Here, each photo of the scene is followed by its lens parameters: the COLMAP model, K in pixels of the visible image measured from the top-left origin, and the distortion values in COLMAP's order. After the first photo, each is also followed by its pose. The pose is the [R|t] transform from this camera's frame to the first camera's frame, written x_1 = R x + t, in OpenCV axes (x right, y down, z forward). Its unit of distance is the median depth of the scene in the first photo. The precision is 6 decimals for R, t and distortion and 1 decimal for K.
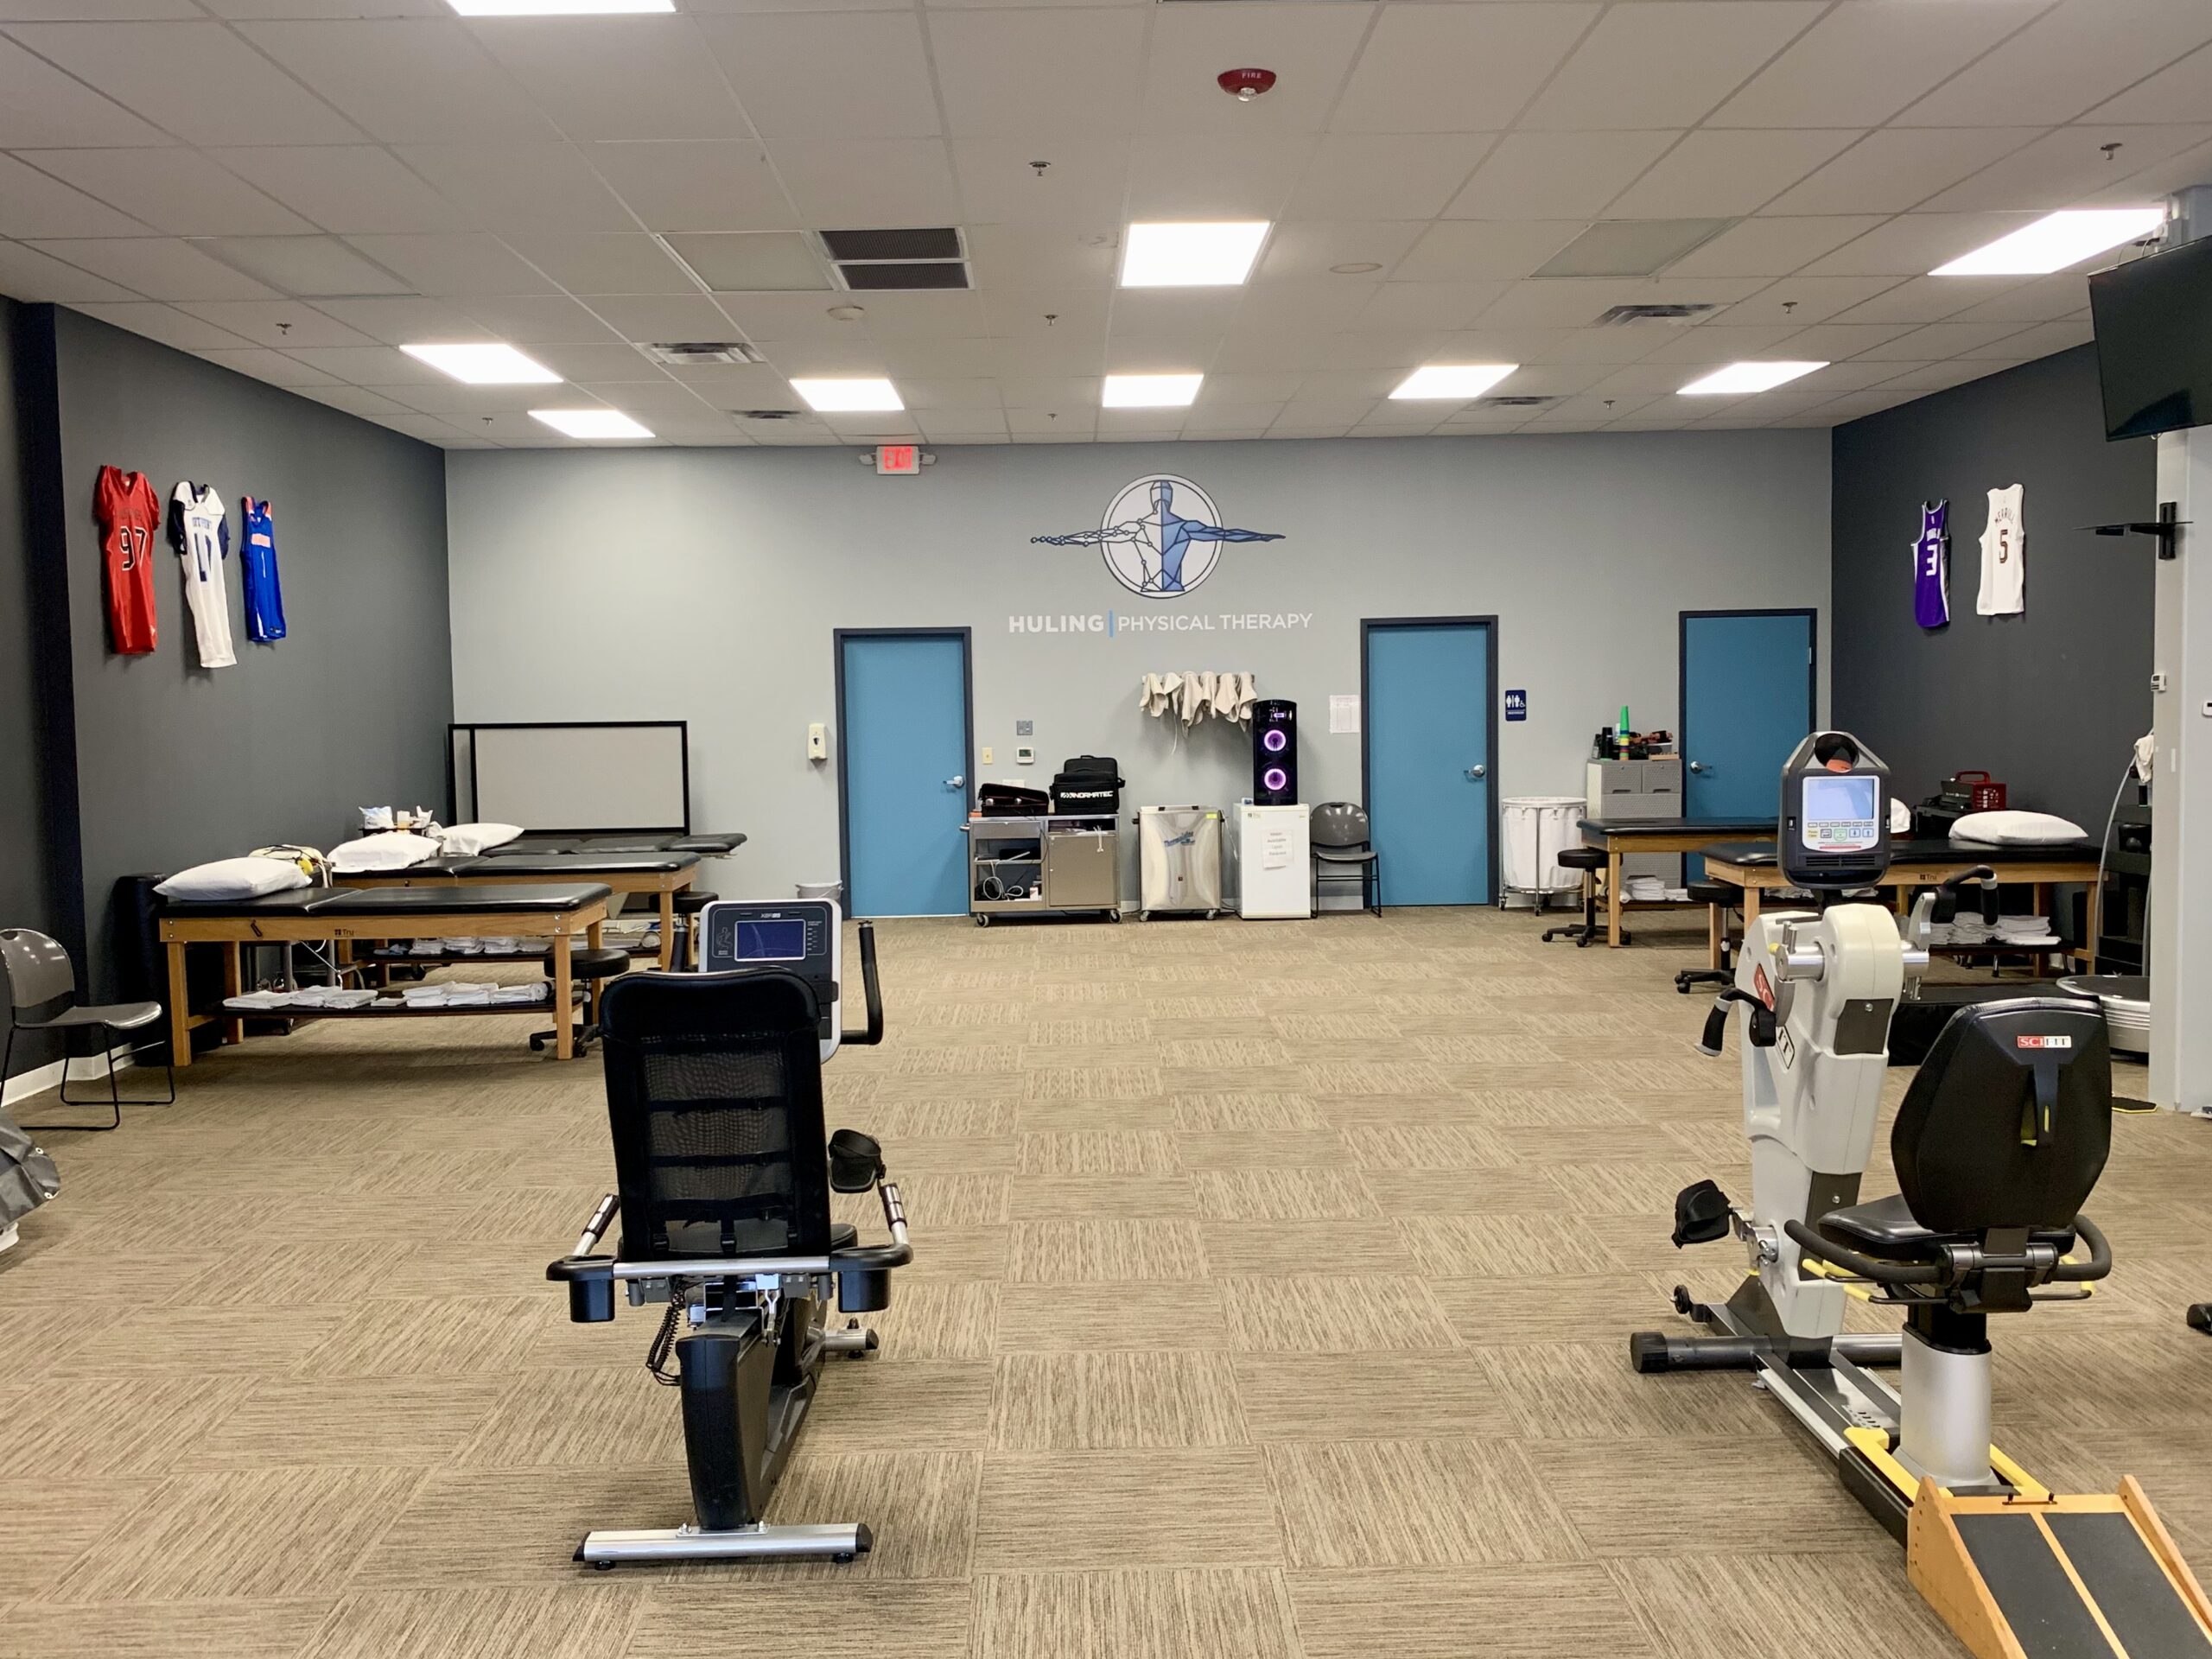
lens RADIAL K [[1944.9, 0, 1110.8], [0, 1944.9, 828.4], [0, 0, 1]] dist [0.029370, -0.067816]
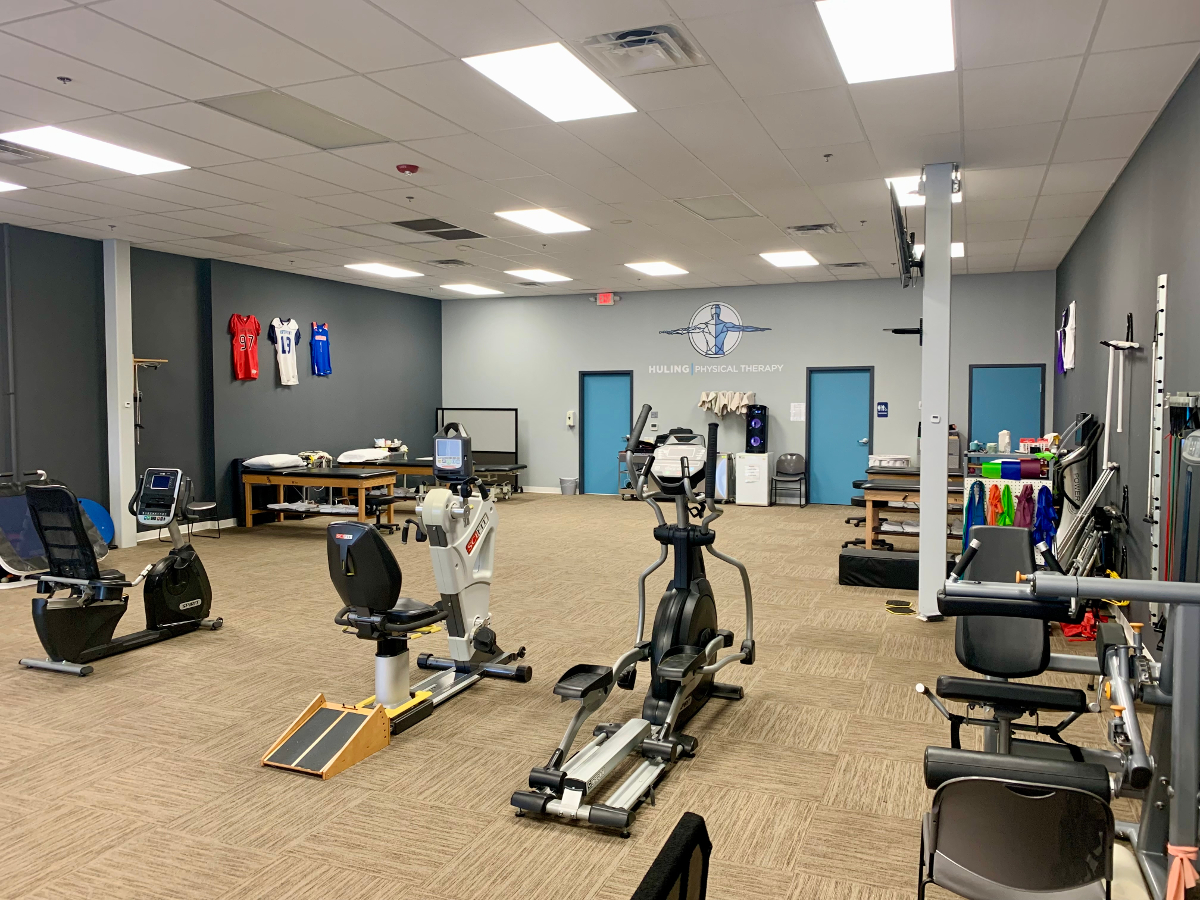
lens RADIAL K [[918.8, 0, 597.7], [0, 918.8, 448.0], [0, 0, 1]] dist [-0.000982, -0.006032]
pose [[0.918348, 0.039696, -0.393779, 0.326393], [-0.044513, 0.999004, -0.003104, -0.006724], [0.393263, 0.020379, 0.919200, -0.011023]]
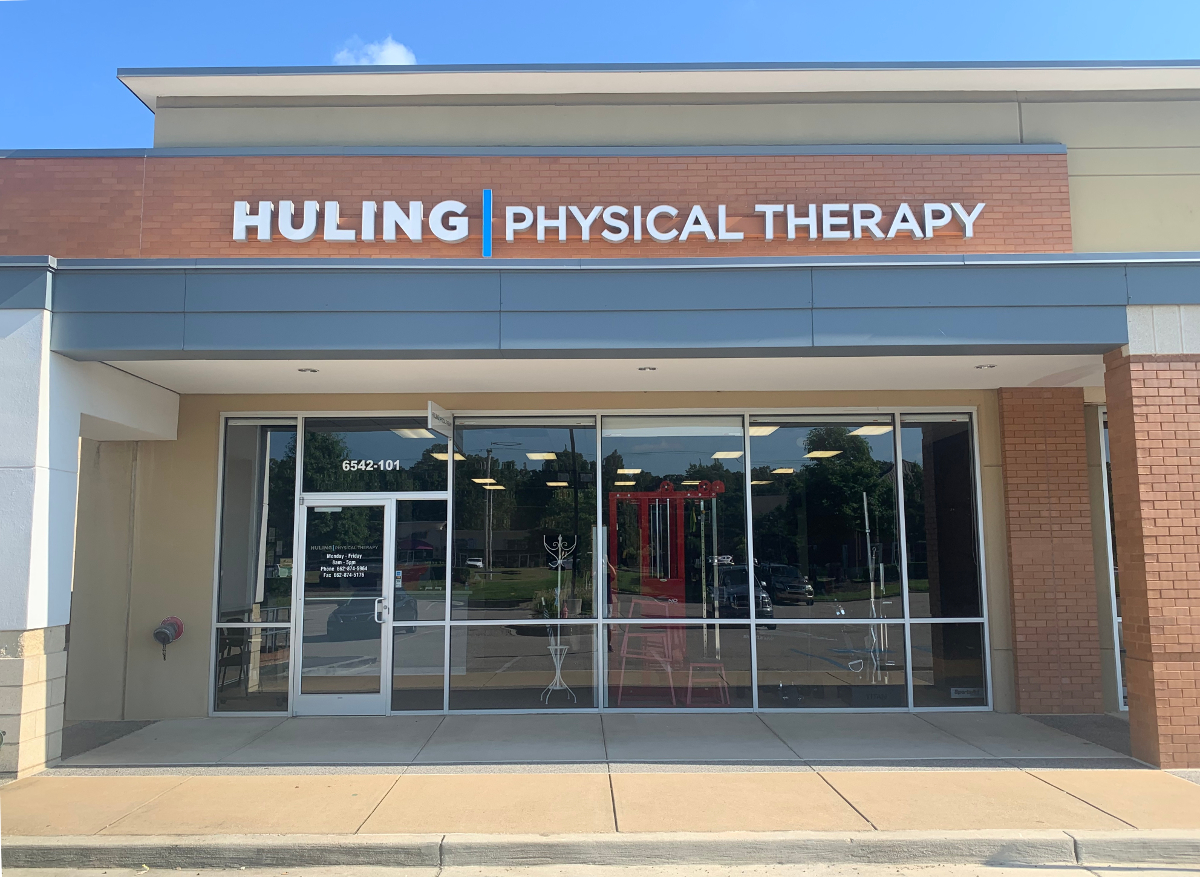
lens RADIAL K [[1008.0, 0, 596.6], [0, 1008.0, 436.8], [0, 0, 1]] dist [0.002809, 0.000367]
pose [[0.999741, 0.009404, -0.020733, 0.028269], [-0.013273, 0.980677, -0.195181, -0.021417], [0.018497, 0.195405, 0.980548, 0.821296]]
